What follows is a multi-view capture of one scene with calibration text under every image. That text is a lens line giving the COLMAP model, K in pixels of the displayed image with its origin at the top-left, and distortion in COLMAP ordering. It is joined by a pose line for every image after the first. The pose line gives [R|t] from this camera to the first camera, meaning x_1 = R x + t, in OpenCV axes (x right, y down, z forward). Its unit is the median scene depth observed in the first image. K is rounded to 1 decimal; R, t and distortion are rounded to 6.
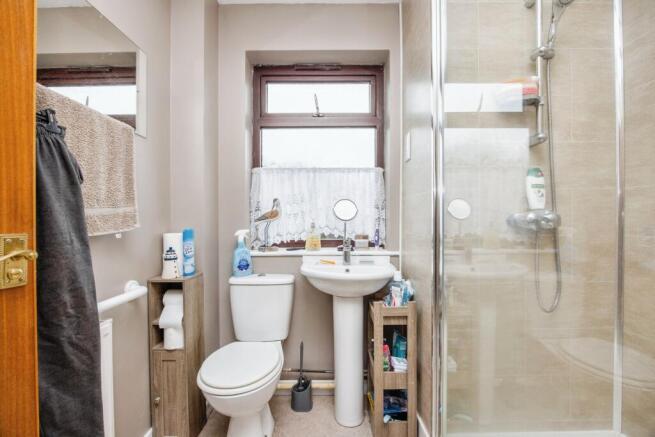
lens RADIAL K [[281.8, 0, 328.3], [0, 281.8, 222.2], [0, 0, 1]] dist [-0.019056, 0.002883]
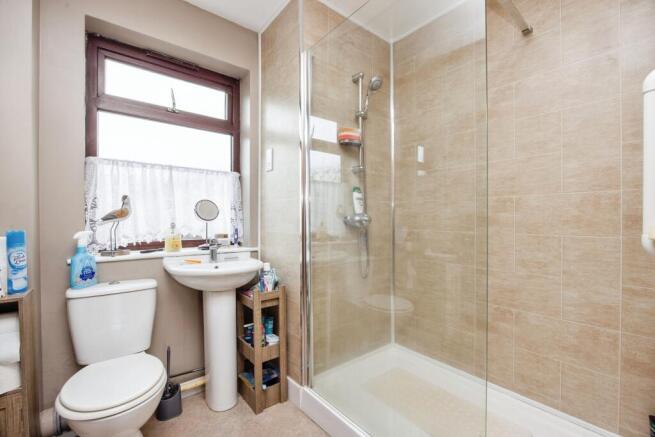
lens RADIAL K [[281.8, 0, 325.7], [0, 281.8, 218.8], [0, 0, 1]] dist [-0.019056, 0.002883]
pose [[0.781754, 0.006739, 0.623551, -0.274755], [0.000899, 0.999928, -0.011934, 0.000780], [-0.623587, 0.009890, 0.781692, -0.085491]]
